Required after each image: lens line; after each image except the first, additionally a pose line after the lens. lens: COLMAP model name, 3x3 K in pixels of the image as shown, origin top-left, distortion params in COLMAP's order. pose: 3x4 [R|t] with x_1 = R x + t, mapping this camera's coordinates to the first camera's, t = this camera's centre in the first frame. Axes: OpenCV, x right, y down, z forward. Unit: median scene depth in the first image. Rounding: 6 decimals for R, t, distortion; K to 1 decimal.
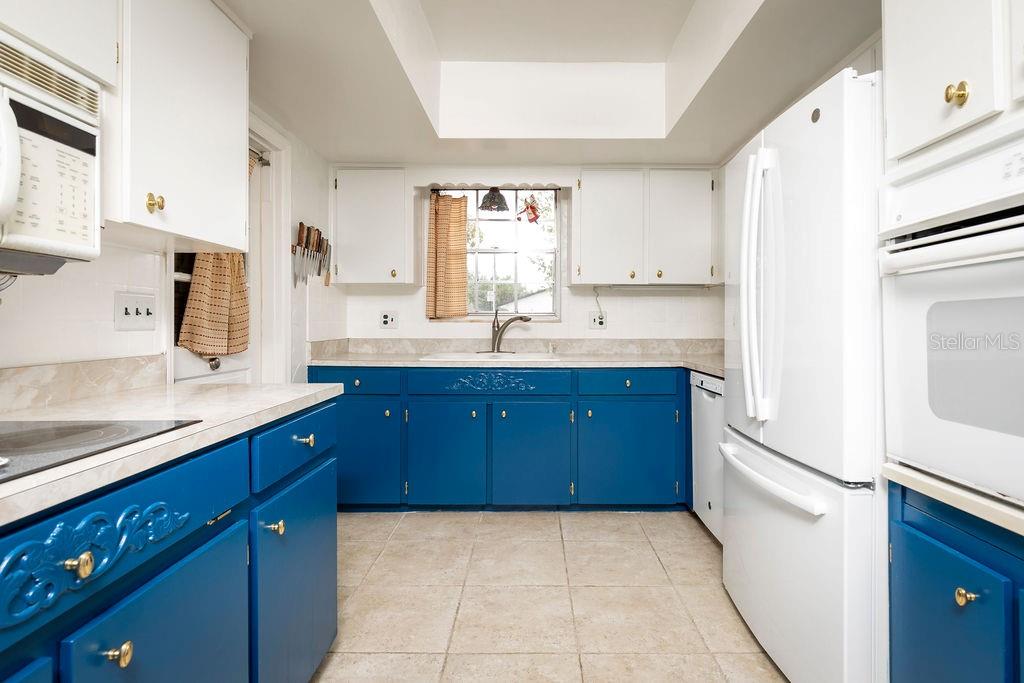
lens RADIAL K [[519.1, 0, 526.0], [0, 519.1, 318.8], [0, 0, 1]] dist [0.004081, -0.001537]
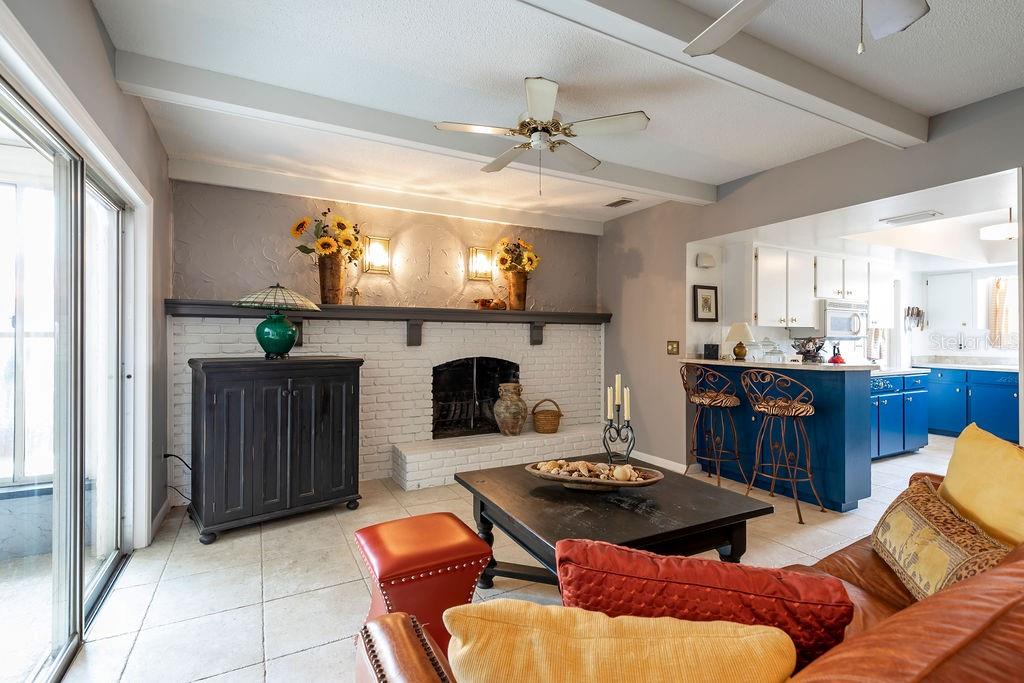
lens RADIAL K [[468.4, 0, 510.0], [0, 468.4, 339.3], [0, 0, 1]] dist [-0.000448, -0.000138]
pose [[0.458573, 0.000397, -0.888657, 0.714034], [0.004414, 0.999987, 0.002725, -0.052416], [0.888646, -0.005172, 0.458565, -1.804715]]
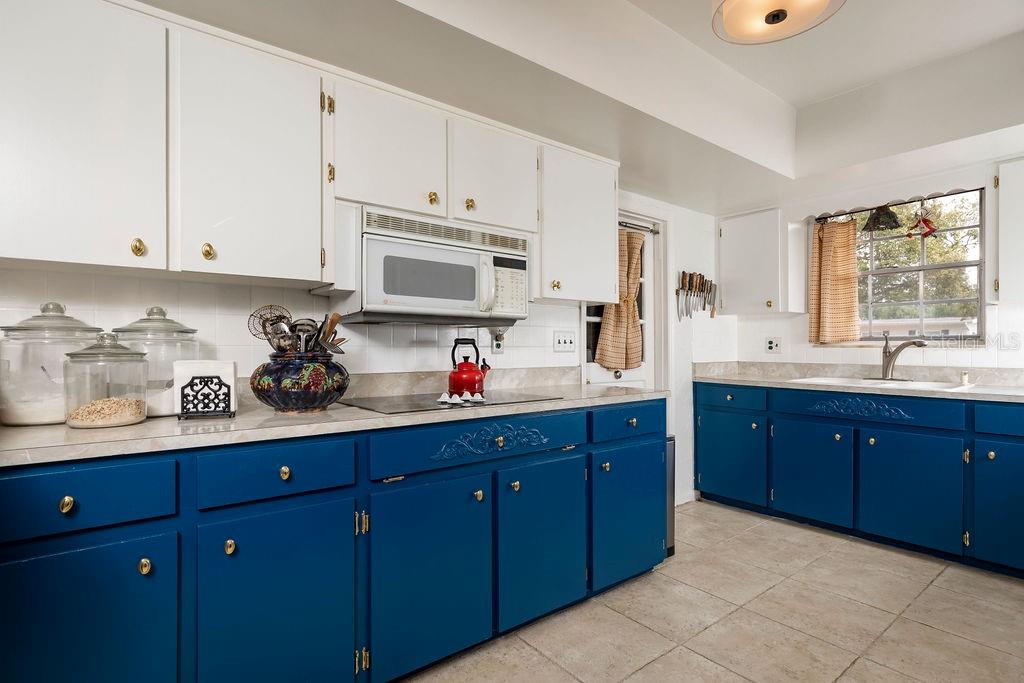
lens RADIAL K [[519.1, 0, 513.0], [0, 519.1, 345.7], [0, 0, 1]] dist [0.004081, -0.001537]
pose [[0.617592, -0.002576, -0.786494, 0.365237], [0.005268, 0.999986, 0.000861, -0.001769], [0.786481, -0.004675, 0.617597, -0.161991]]
